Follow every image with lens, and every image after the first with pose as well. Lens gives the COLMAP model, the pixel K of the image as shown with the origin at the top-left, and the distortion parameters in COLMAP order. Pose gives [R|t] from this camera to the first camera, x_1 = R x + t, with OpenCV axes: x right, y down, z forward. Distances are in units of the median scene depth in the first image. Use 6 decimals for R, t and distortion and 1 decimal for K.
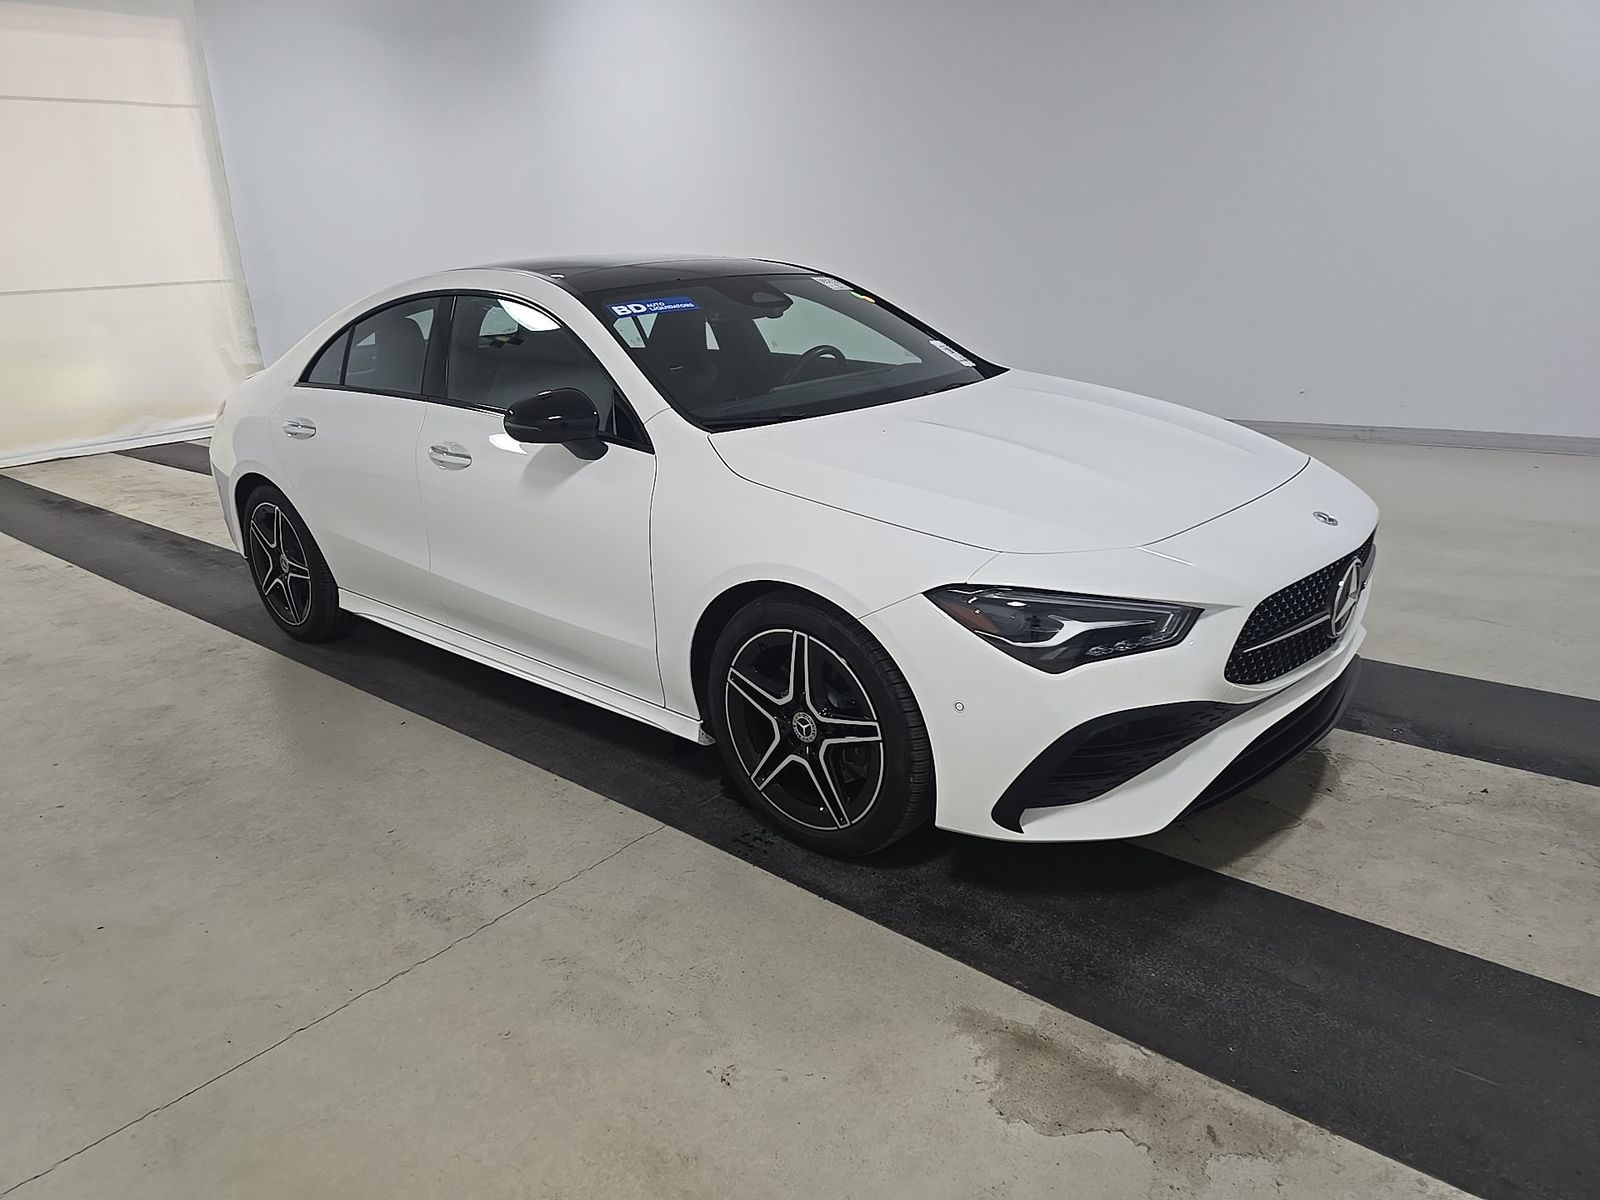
lens RADIAL K [[1088.9, 0, 791.9], [0, 1088.9, 598.9], [0, 0, 1]] dist [0.009236, -0.009167]
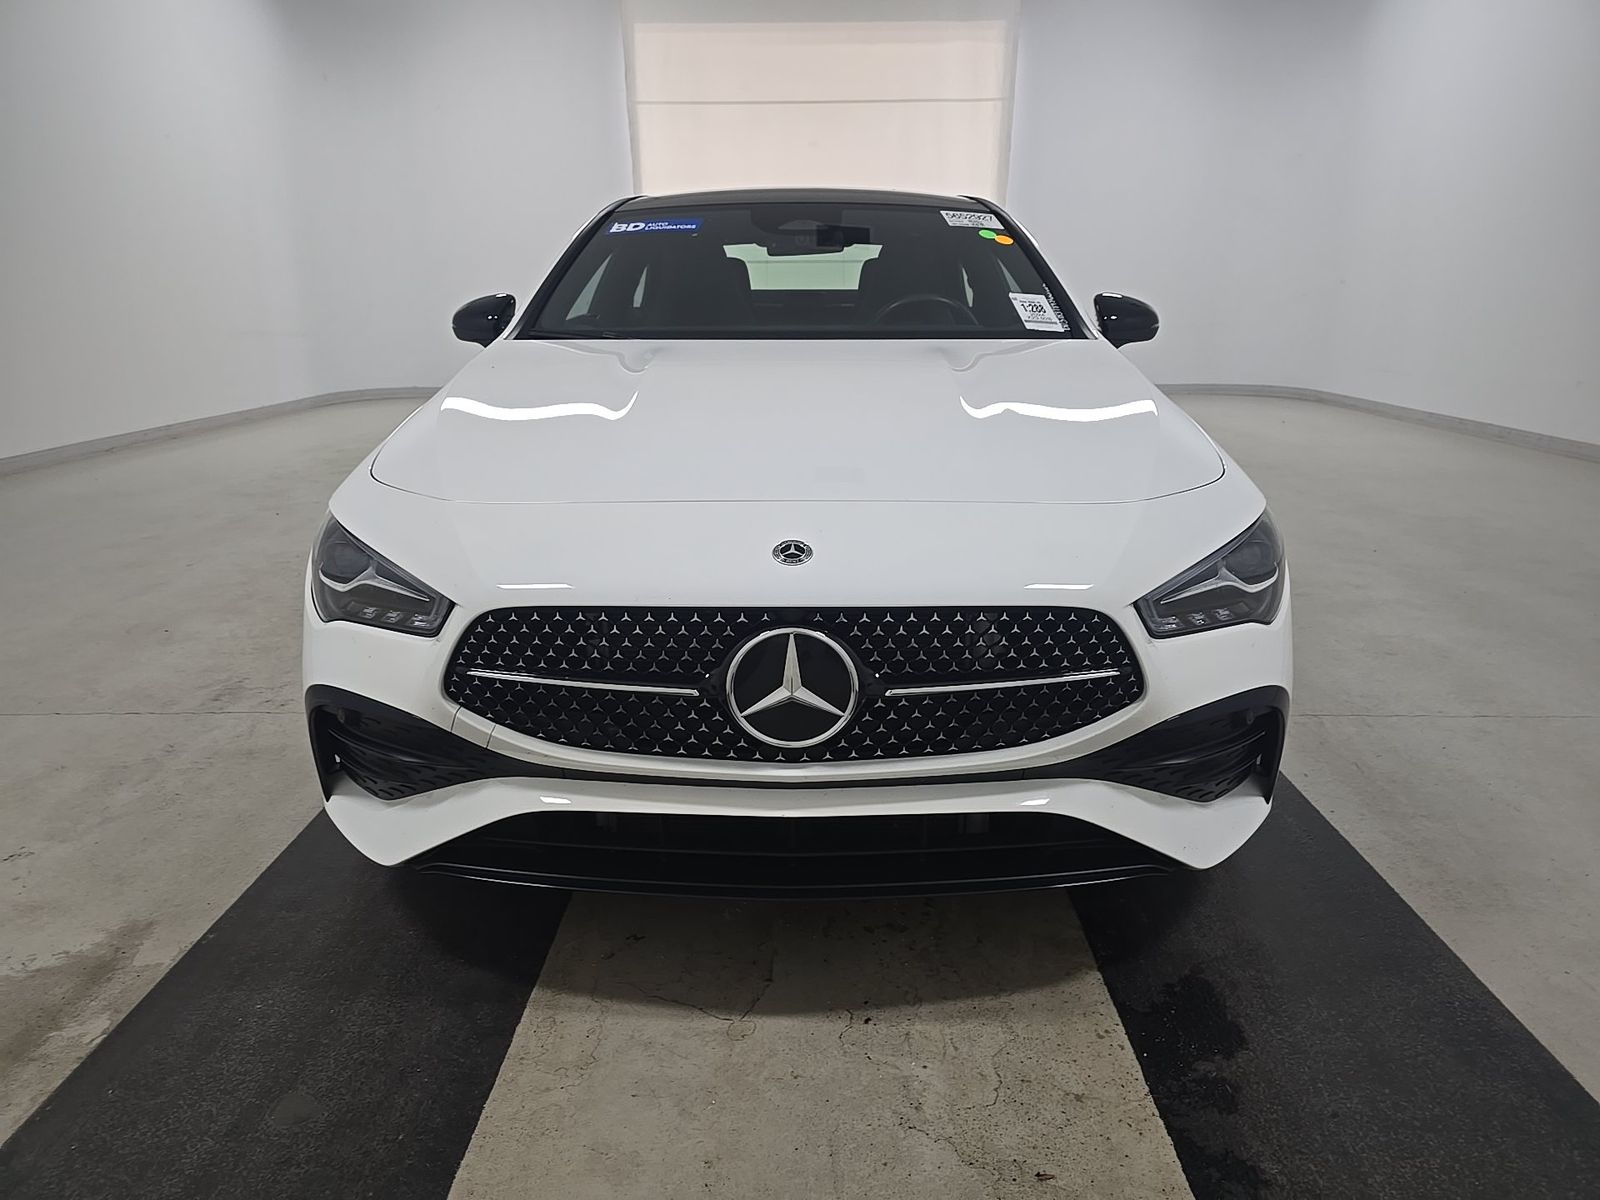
lens RADIAL K [[1088.9, 0, 795.8], [0, 1088.9, 602.8], [0, 0, 1]] dist [0.009236, -0.009167]
pose [[0.656732, 0.258968, -0.708264, 1.025224], [-0.262271, 0.958993, 0.107455, -0.124183], [0.707048, 0.115188, 0.697721, 0.645611]]
